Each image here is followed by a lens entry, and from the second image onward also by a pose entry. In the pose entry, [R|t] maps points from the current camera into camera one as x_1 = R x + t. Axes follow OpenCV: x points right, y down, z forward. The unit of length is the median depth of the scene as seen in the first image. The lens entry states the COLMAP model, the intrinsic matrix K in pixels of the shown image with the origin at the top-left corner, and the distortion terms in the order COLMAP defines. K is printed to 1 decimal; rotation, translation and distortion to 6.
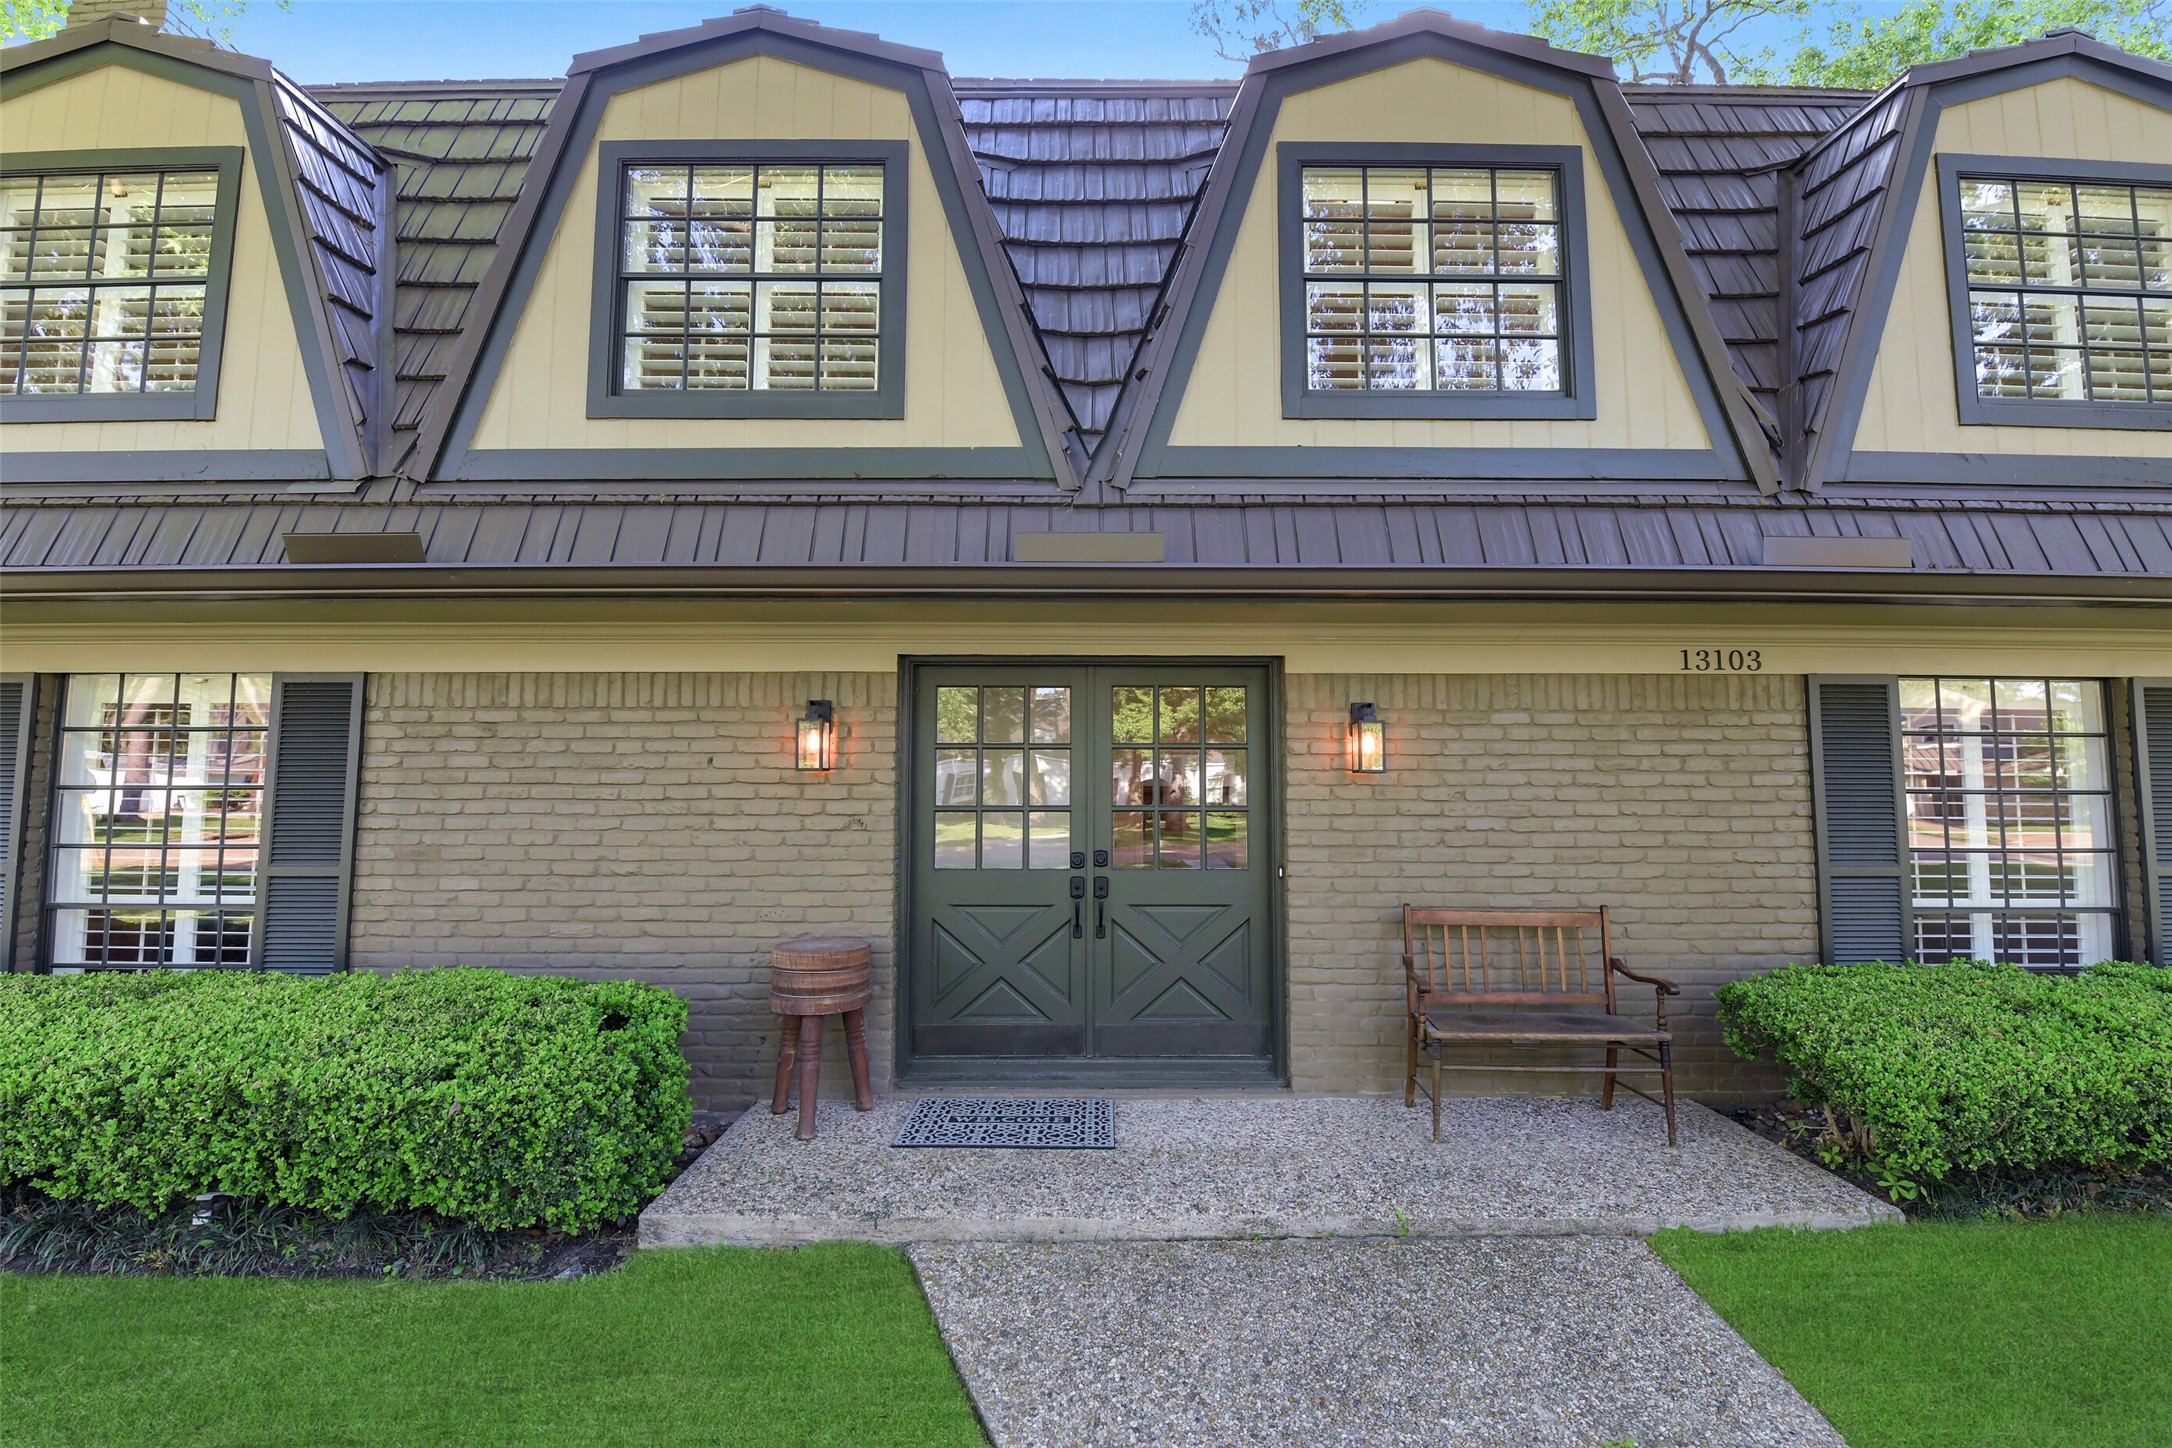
lens RADIAL K [[928.5, 0, 1086.0], [0, 928.5, 724.0], [0, 0, 1]] dist [0.000550, -0.008554]
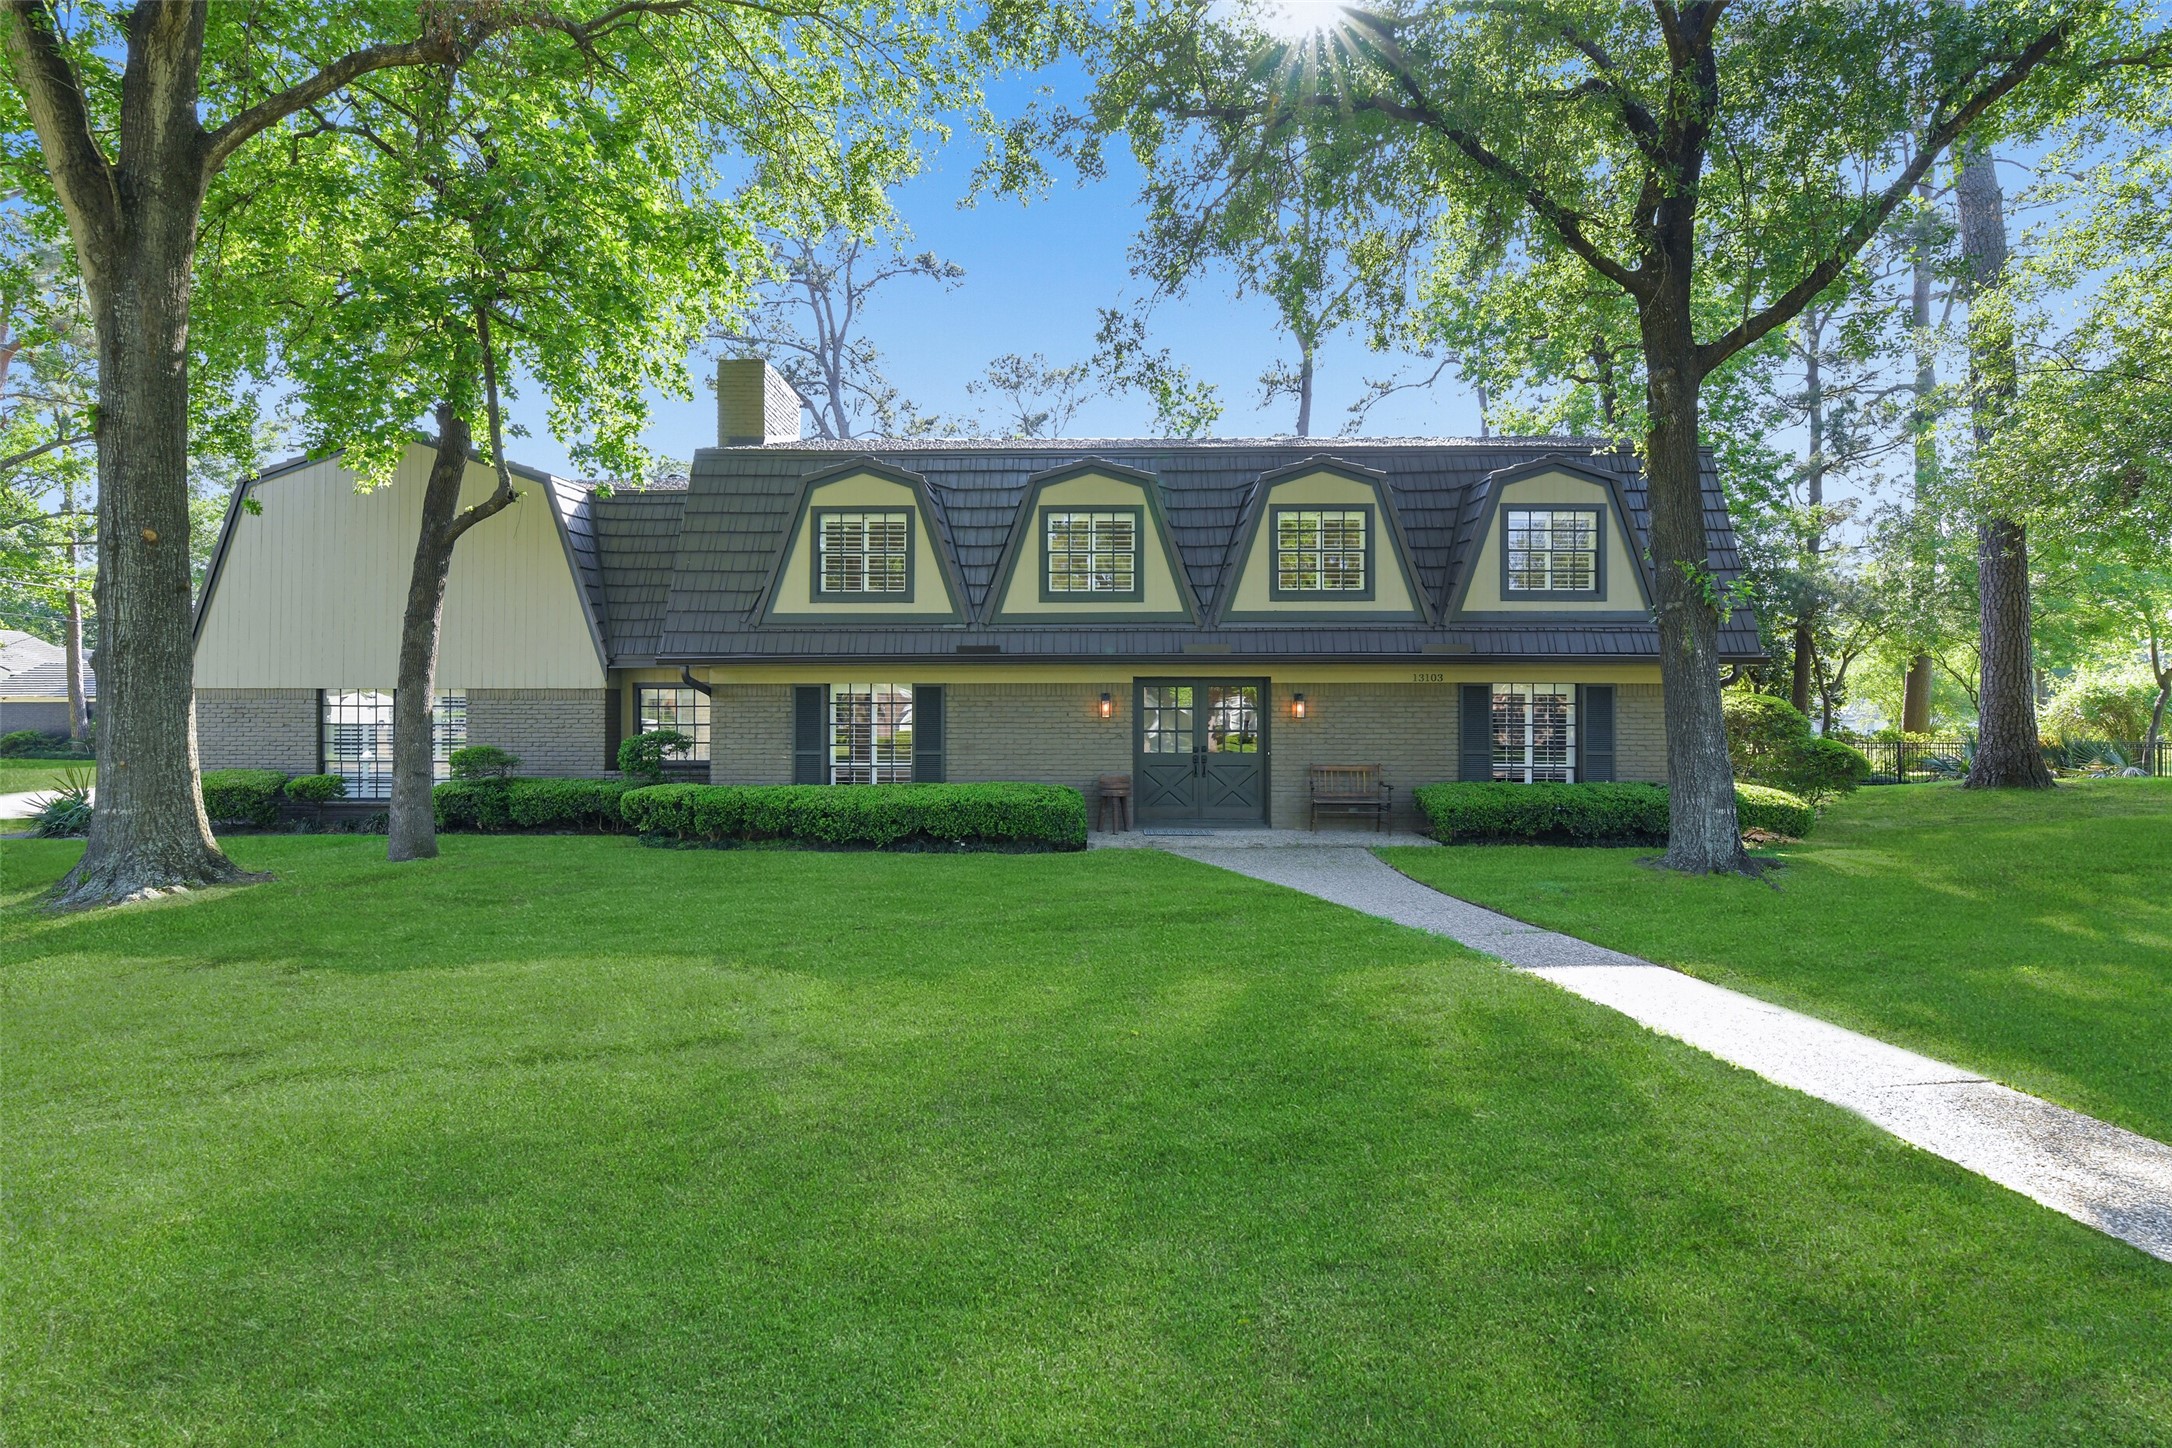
lens RADIAL K [[928.5, 0, 1086.0], [0, 928.5, 724.0], [0, 0, 1]] dist [0.000550, -0.008554]
pose [[0.999824, -0.002185, -0.018630, -0.316046], [0.003528, 0.997371, 0.072376, -0.145991], [0.018422, -0.072429, 0.997203, -1.963813]]
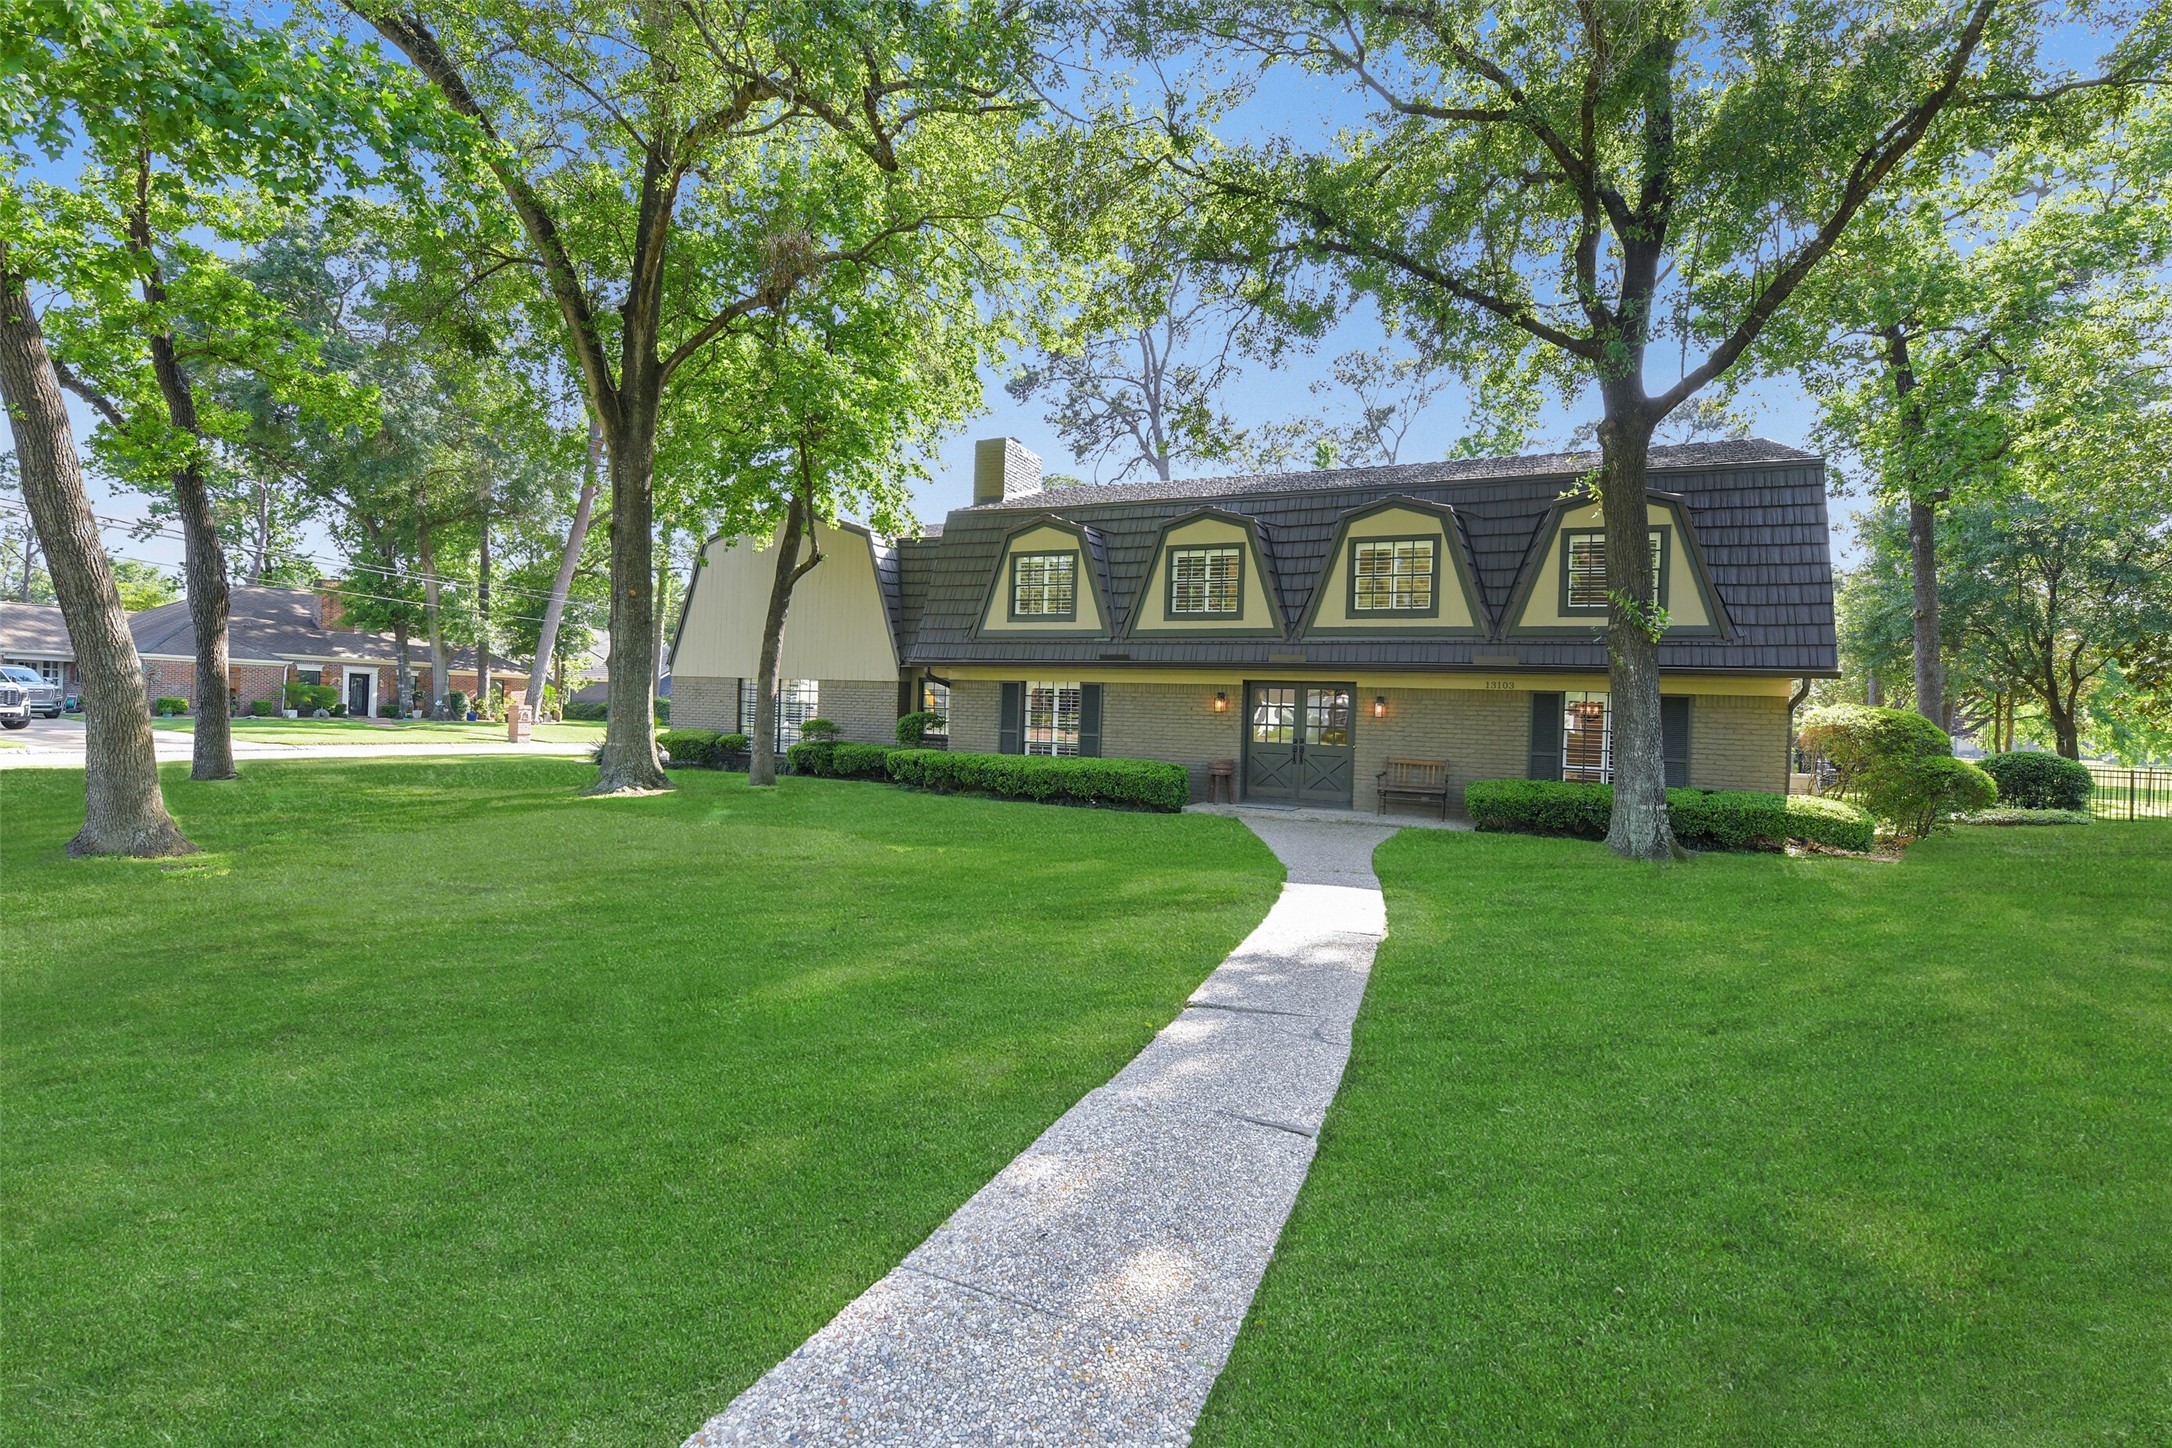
lens RADIAL K [[952.8, 0, 1096.7], [0, 952.8, 729.0], [0, 0, 1]] dist [-0.000911, -0.000137]
pose [[0.914068, 0.034911, -0.404055, 0.805942], [-0.002131, 0.996688, 0.081295, -0.193244], [0.405555, -0.073448, 0.911115, -2.687943]]
